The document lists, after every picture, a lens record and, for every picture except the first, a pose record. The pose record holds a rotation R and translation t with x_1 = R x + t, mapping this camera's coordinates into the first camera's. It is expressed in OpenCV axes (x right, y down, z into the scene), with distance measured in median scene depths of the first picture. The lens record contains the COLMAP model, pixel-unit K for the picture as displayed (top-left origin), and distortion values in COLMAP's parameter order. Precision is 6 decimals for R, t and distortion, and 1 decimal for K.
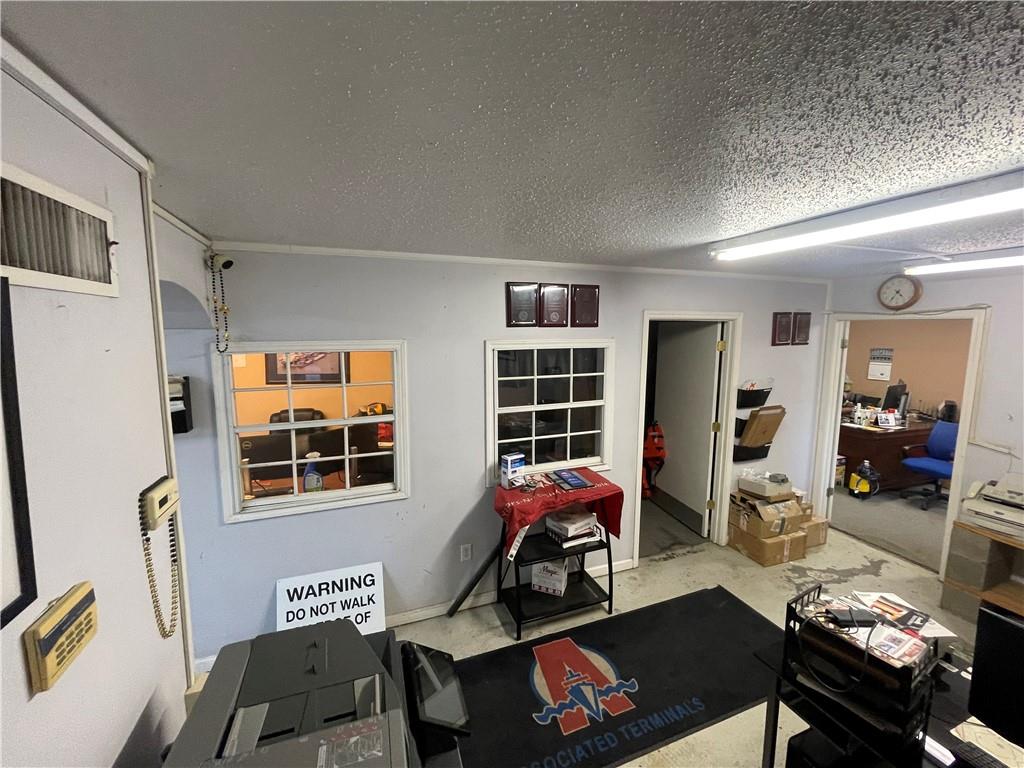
lens RADIAL K [[416.6, 0, 510.3], [0, 416.6, 379.7], [0, 0, 1]] dist [0.001320, -0.000502]
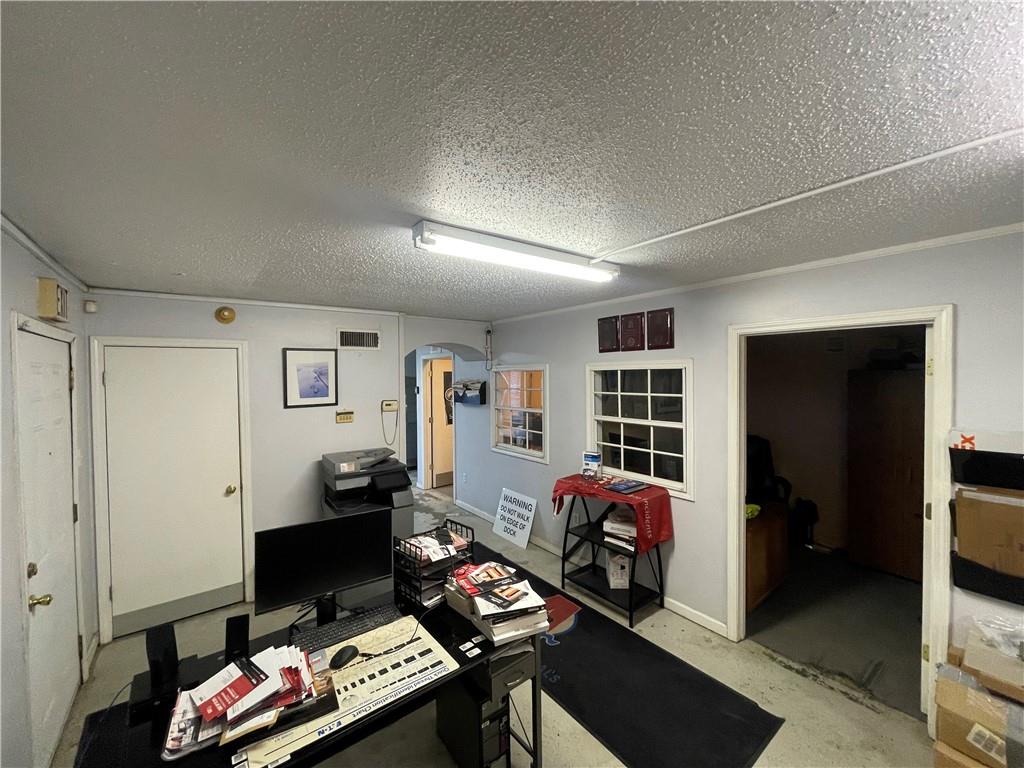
lens RADIAL K [[416.6, 0, 510.3], [0, 416.6, 379.7], [0, 0, 1]] dist [0.001320, -0.000502]
pose [[0.283971, 0.015213, -0.958712, 1.085892], [-0.105448, 0.994305, -0.015456, 0.006465], [0.953017, 0.105483, 0.283958, 0.354401]]
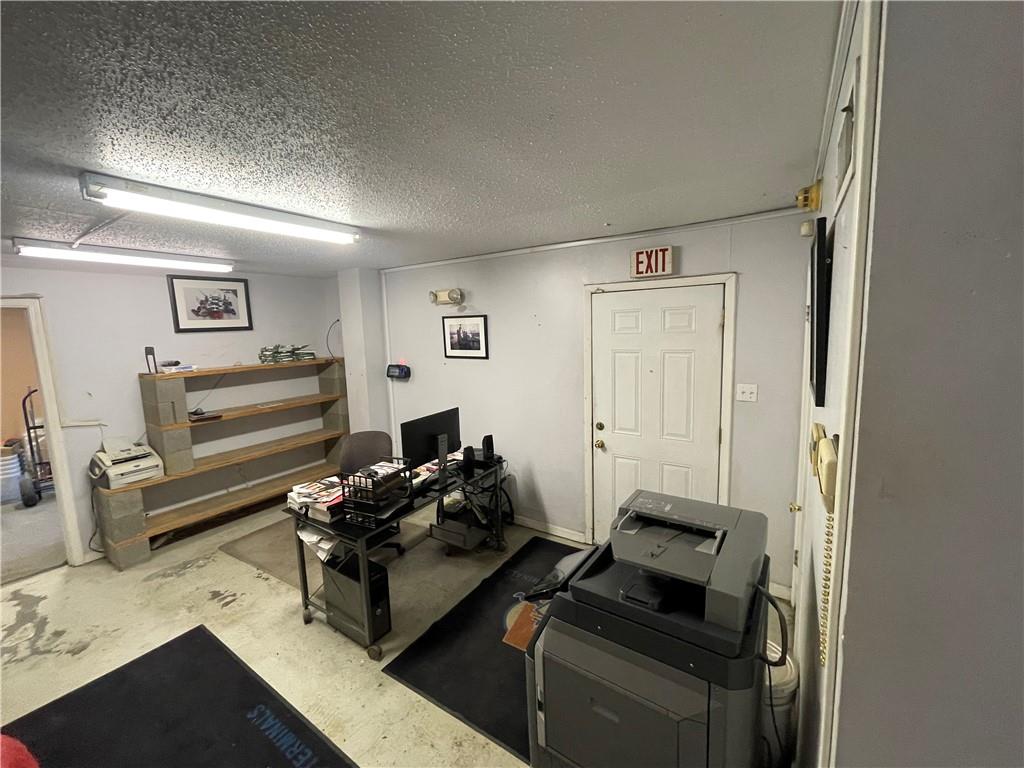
lens RADIAL K [[416.6, 0, 510.3], [0, 416.6, 379.7], [0, 0, 1]] dist [0.001320, -0.000502]
pose [[-0.576085, -0.085229, 0.812934, -0.400079], [0.132136, 0.971757, 0.195519, -0.020974], [-0.806639, 0.220054, -0.548553, 0.657099]]
